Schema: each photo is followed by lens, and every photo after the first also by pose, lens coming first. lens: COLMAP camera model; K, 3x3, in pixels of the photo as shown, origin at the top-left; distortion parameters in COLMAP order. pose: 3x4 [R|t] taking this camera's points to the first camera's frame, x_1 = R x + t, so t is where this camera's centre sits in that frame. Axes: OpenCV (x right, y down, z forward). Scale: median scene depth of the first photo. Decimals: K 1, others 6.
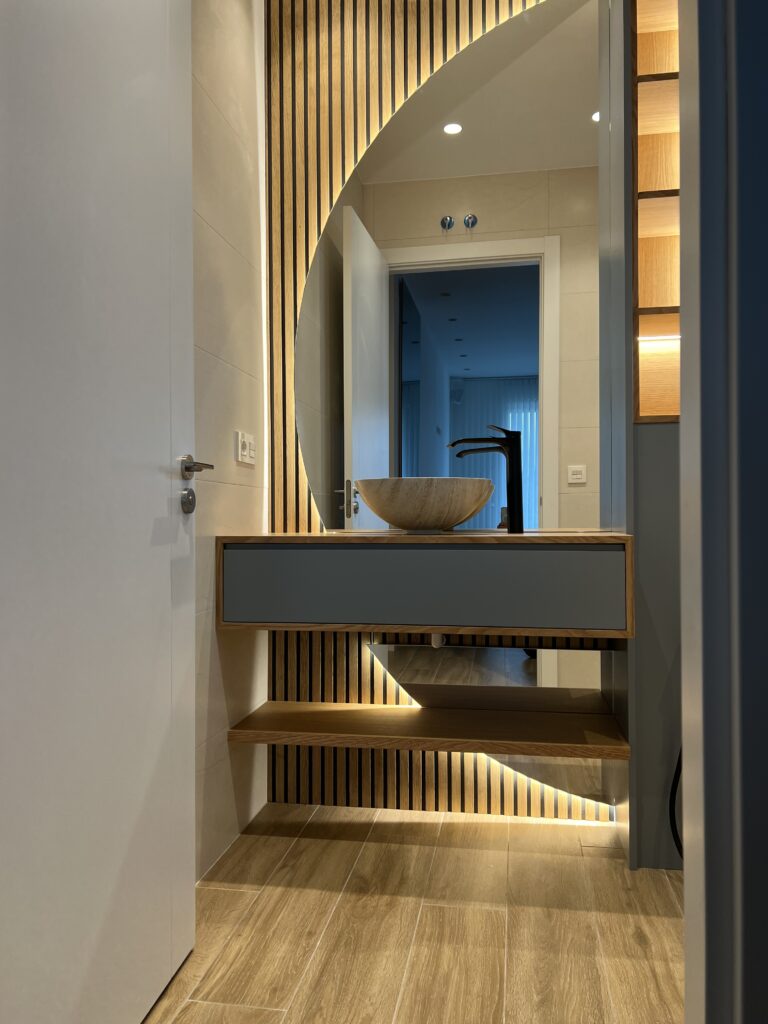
lens RADIAL K [[771.8, 0, 380.2], [0, 771.8, 517.1], [0, 0, 1]] dist [0.050941, -0.048490]
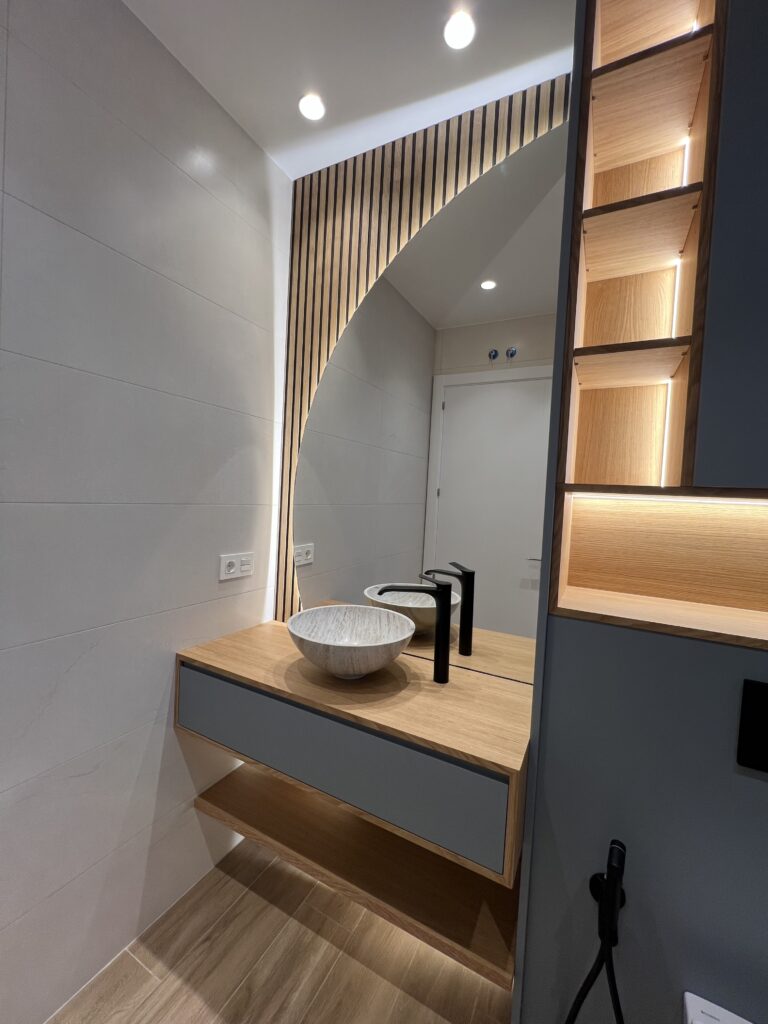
lens RADIAL K [[408.8, 0, 383.9], [0, 408.8, 511.9], [0, 0, 1]] dist [0.001962, -0.000137]
pose [[0.949002, 0.065724, -0.308344, 0.284810], [-0.055170, 0.997558, 0.042832, -0.246437], [0.310406, -0.023636, 0.950310, 0.505470]]
